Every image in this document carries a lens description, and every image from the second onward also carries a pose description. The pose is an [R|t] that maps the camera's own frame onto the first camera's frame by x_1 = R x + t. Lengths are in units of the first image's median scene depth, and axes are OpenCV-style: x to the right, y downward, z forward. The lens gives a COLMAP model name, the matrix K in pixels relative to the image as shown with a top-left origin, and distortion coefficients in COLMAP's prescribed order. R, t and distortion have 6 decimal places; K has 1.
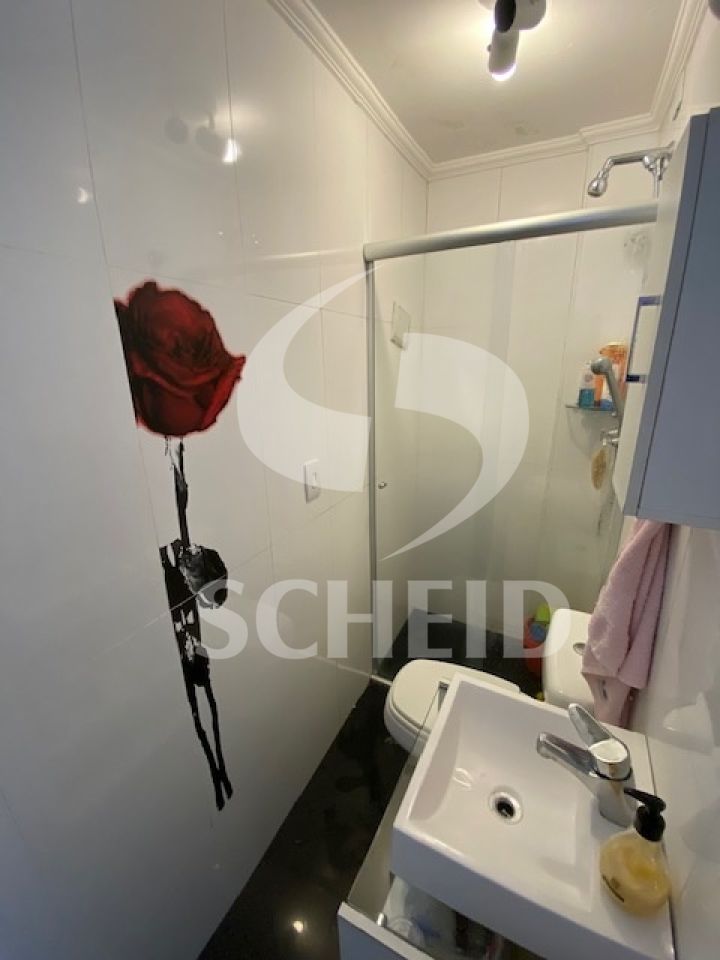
lens RADIAL K [[387.8, 0, 359.9], [0, 387.8, 483.6], [0, 0, 1]] dist [0.014028, -0.018504]
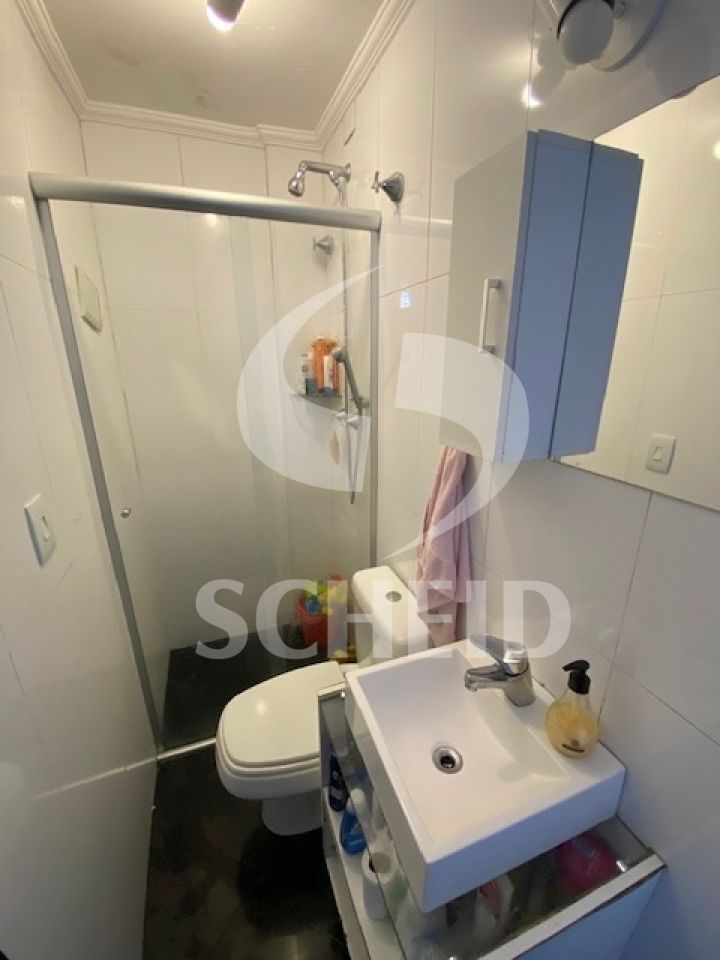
lens RADIAL K [[387.8, 0, 359.9], [0, 387.8, 483.6], [0, 0, 1]] dist [0.014028, -0.018504]
pose [[0.671091, -0.212860, 0.710161, -0.200484], [0.213961, 0.972745, 0.089376, -0.025540], [-0.709830, 0.091967, 0.698344, 0.192761]]
